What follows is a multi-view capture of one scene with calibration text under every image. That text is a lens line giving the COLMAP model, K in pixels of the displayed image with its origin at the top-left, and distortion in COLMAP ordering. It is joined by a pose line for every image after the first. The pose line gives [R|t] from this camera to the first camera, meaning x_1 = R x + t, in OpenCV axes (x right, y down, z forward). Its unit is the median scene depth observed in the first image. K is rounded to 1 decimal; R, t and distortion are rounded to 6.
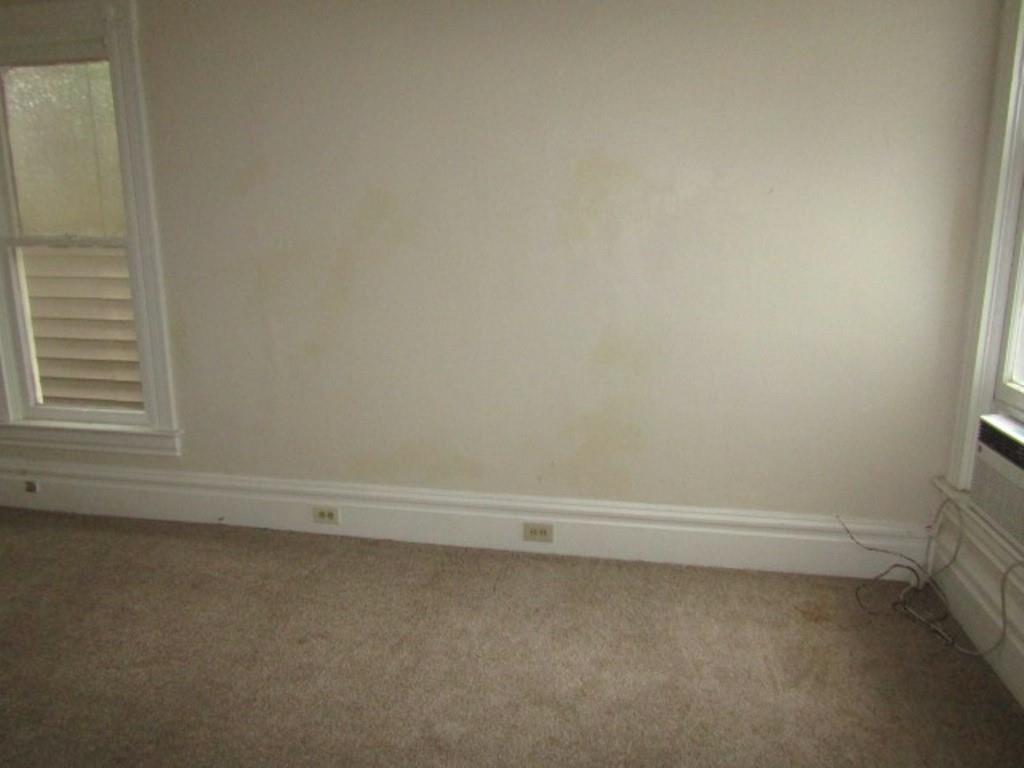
lens RADIAL K [[723.2, 0, 512.2], [0, 723.2, 383.5], [0, 0, 1]] dist [-0.008482, -0.001599]
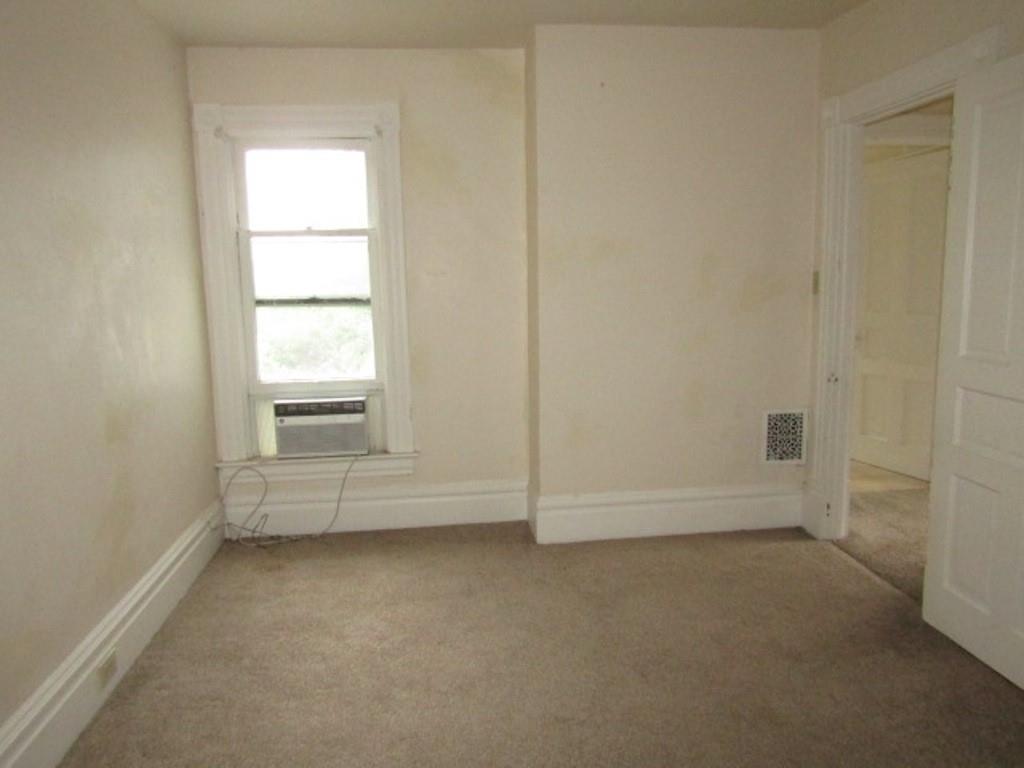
lens RADIAL K [[723.2, 0, 512.0], [0, 723.2, 383.1], [0, 0, 1]] dist [-0.008482, -0.001599]
pose [[-0.294402, -0.127405, 0.947151, -1.007406], [0.220703, 0.955220, 0.197092, -0.191411], [-0.929848, 0.267064, -0.253100, 0.868856]]
